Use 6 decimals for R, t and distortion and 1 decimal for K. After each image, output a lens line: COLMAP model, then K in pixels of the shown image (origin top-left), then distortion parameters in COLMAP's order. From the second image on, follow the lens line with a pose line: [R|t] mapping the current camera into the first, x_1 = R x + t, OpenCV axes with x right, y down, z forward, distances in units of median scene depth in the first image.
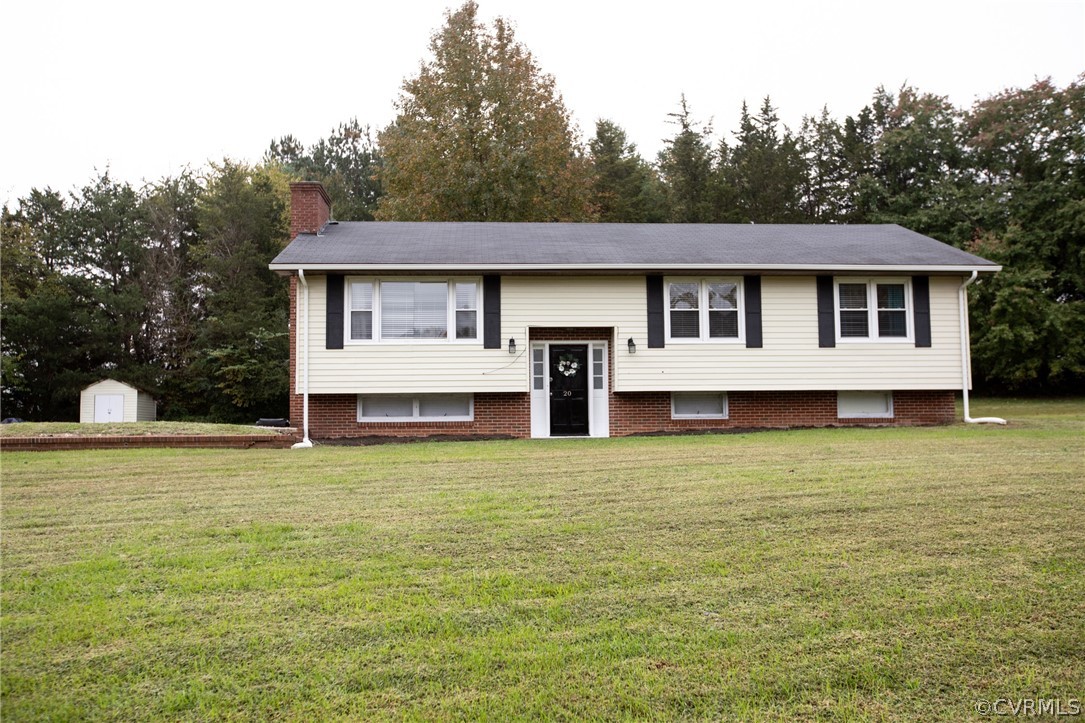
lens RADIAL K [[940.7, 0, 547.5], [0, 940.7, 371.5], [0, 0, 1]] dist [0.020940, 0.052808]
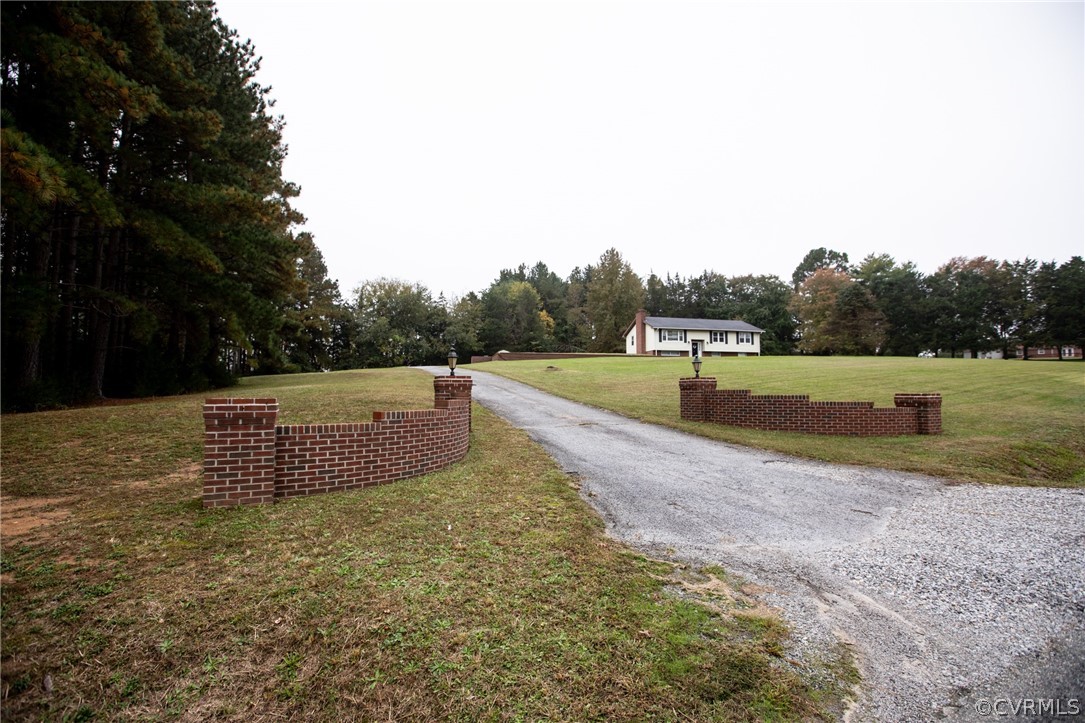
lens RADIAL K [[495.3, 0, 555.8], [0, 495.3, 367.6], [0, 0, 1]] dist [-0.051355, 0.016462]
pose [[0.983525, 0.018393, 0.179834, -1.310985], [-0.020880, 0.999711, 0.011948, 0.101810], [-0.179562, -0.015506, 0.983624, -1.722677]]
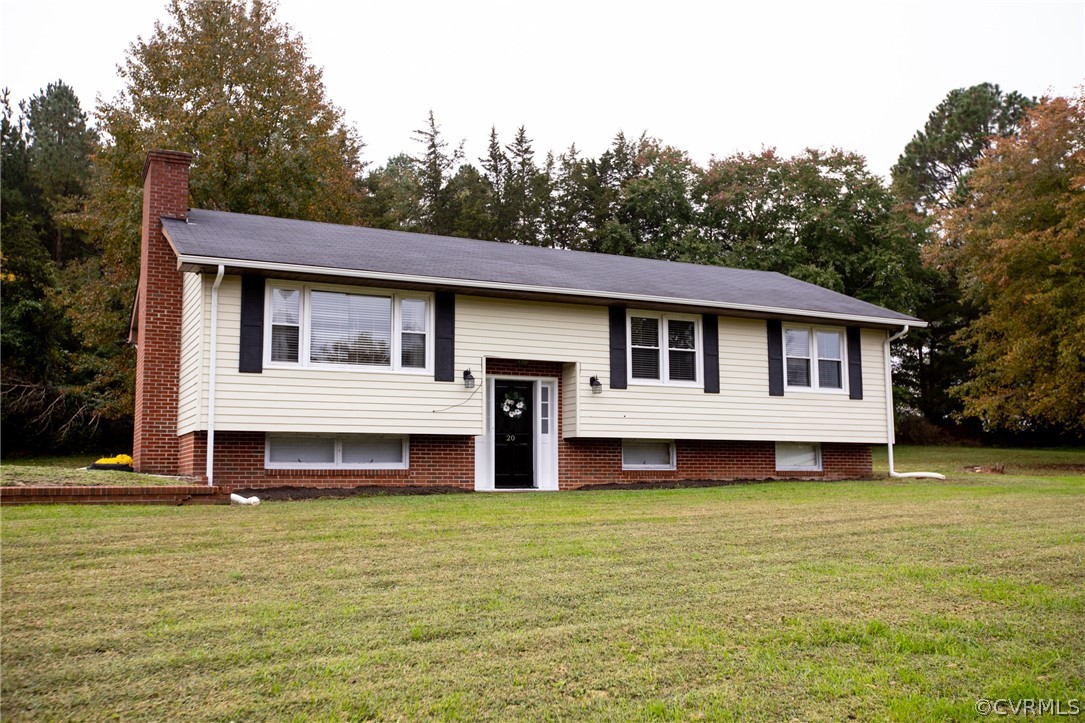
lens RADIAL K [[1020.2, 0, 543.8], [0, 1020.2, 361.3], [0, 0, 1]] dist [0.051931, 0.000000]
pose [[0.926725, 0.051318, 0.372219, -0.300687], [-0.031457, 0.997748, -0.059240, 0.008183], [-0.374421, 0.043190, 0.926252, 0.135626]]
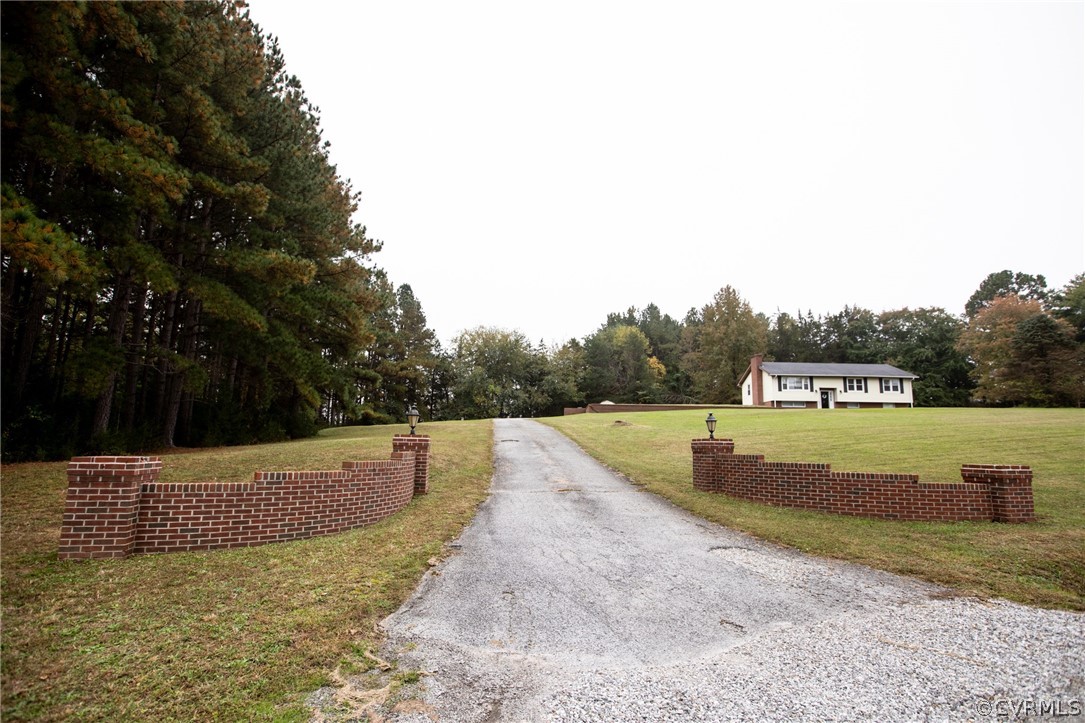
lens RADIAL K [[540.3, 0, 556.1], [0, 540.3, 363.5], [0, 0, 1]] dist [-0.033778, 0.014360]
pose [[0.998202, 0.020205, -0.056423, -1.165031], [-0.024942, 0.996106, -0.084556, 0.091100], [0.054495, 0.085811, 0.994820, -1.733891]]
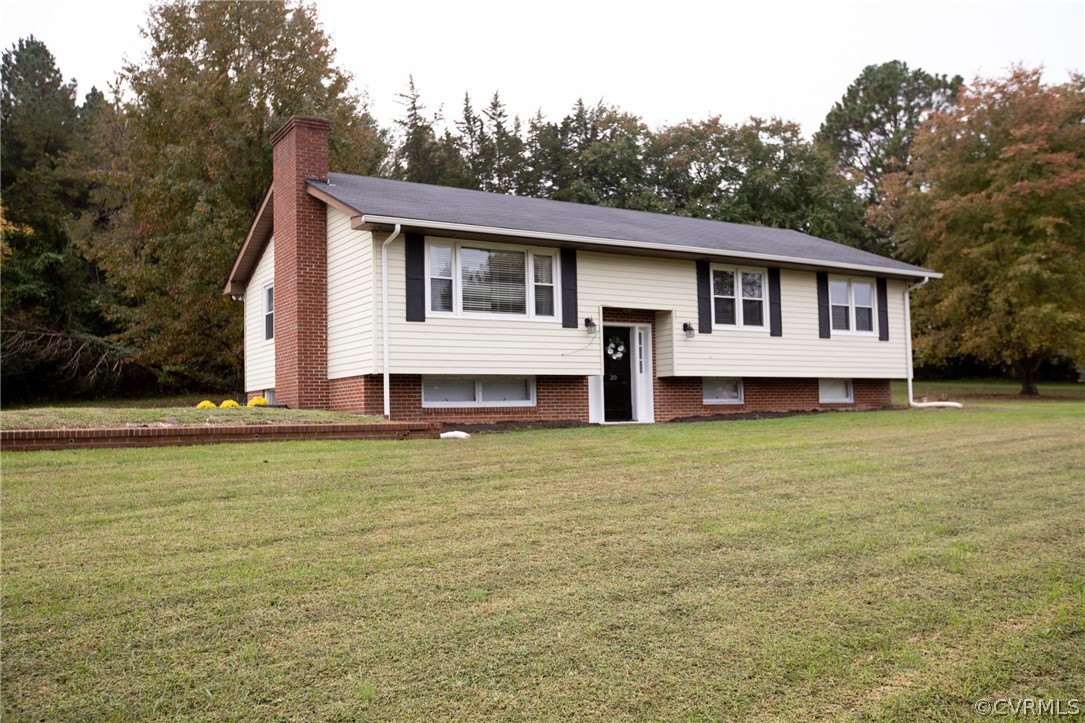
lens RADIAL K [[940.7, 0, 544.7], [0, 940.7, 358.3], [0, 0, 1]] dist [0.020940, 0.052808]
pose [[0.883798, 0.021978, 0.467353, -0.495455], [-0.020166, 0.999757, -0.008878, 0.013901], [-0.467435, -0.001578, 0.884026, 0.186833]]
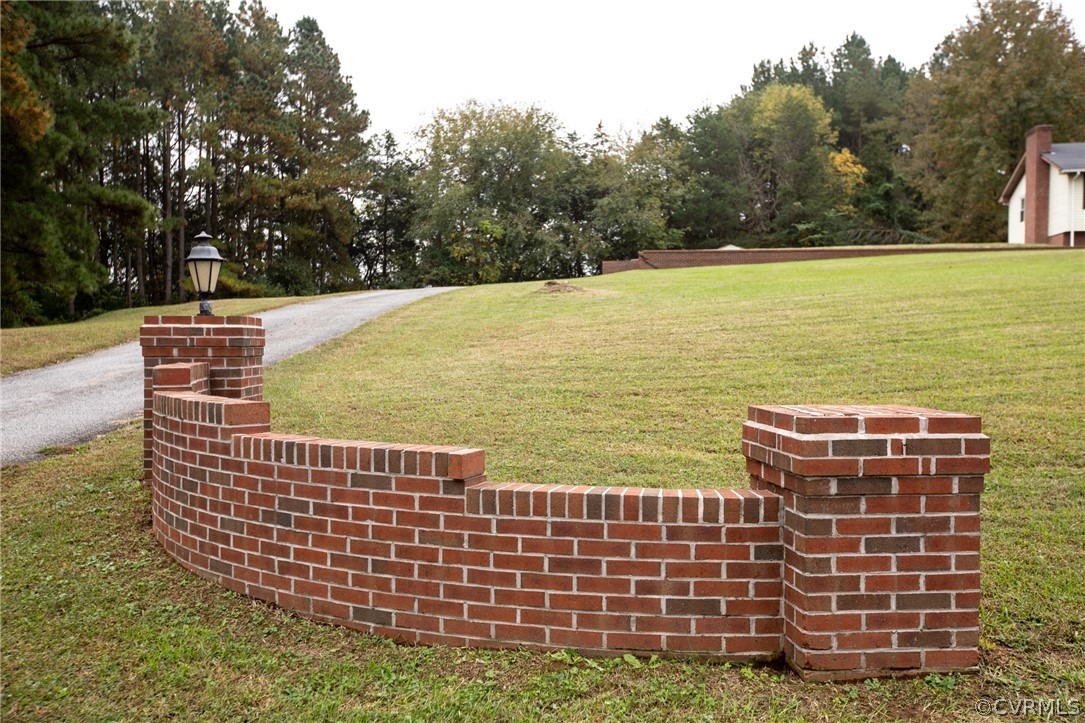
lens RADIAL K [[1020.2, 0, 542.1], [0, 1020.2, 359.1], [0, 0, 1]] dist [0.051931, 0.000000]
pose [[0.974694, 0.021542, -0.222503, -0.848776], [-0.001871, 0.996097, 0.088244, 0.101359], [0.223535, -0.085595, 0.970930, -1.473702]]
